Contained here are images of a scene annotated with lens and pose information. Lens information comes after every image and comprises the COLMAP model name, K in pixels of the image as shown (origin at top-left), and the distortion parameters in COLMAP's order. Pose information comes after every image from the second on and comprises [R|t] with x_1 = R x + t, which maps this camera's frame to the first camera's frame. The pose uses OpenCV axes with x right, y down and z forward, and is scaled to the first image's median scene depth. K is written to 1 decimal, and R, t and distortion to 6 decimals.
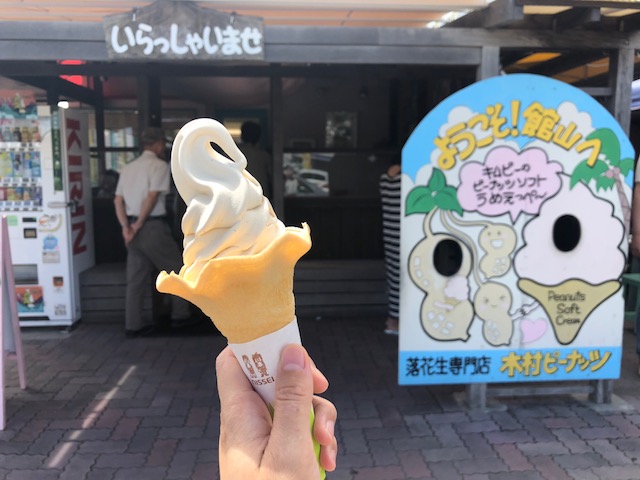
lens RADIAL K [[547.4, 0, 321.7], [0, 547.4, 245.0], [0, 0, 1]] dist [-0.038265, 0.018740]
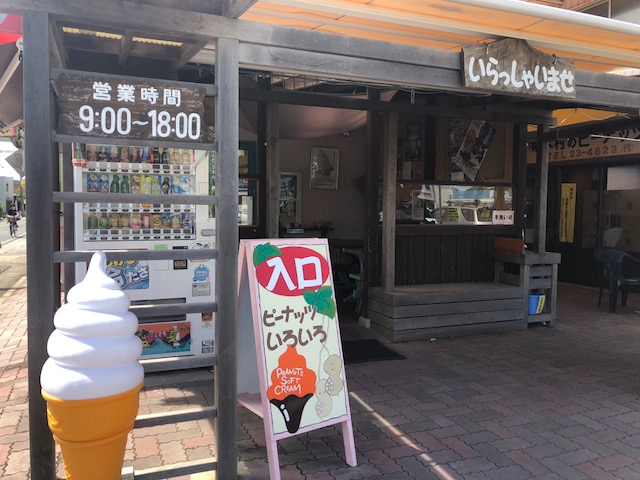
lens RADIAL K [[547.4, 0, 307.8], [0, 547.4, 242.3], [0, 0, 1]] dist [-0.038265, 0.018740]
pose [[0.956571, -0.012864, 0.291217, -0.907682], [0.034088, 0.997108, -0.067925, 0.018071], [-0.289501, 0.074902, 0.954243, 0.093131]]
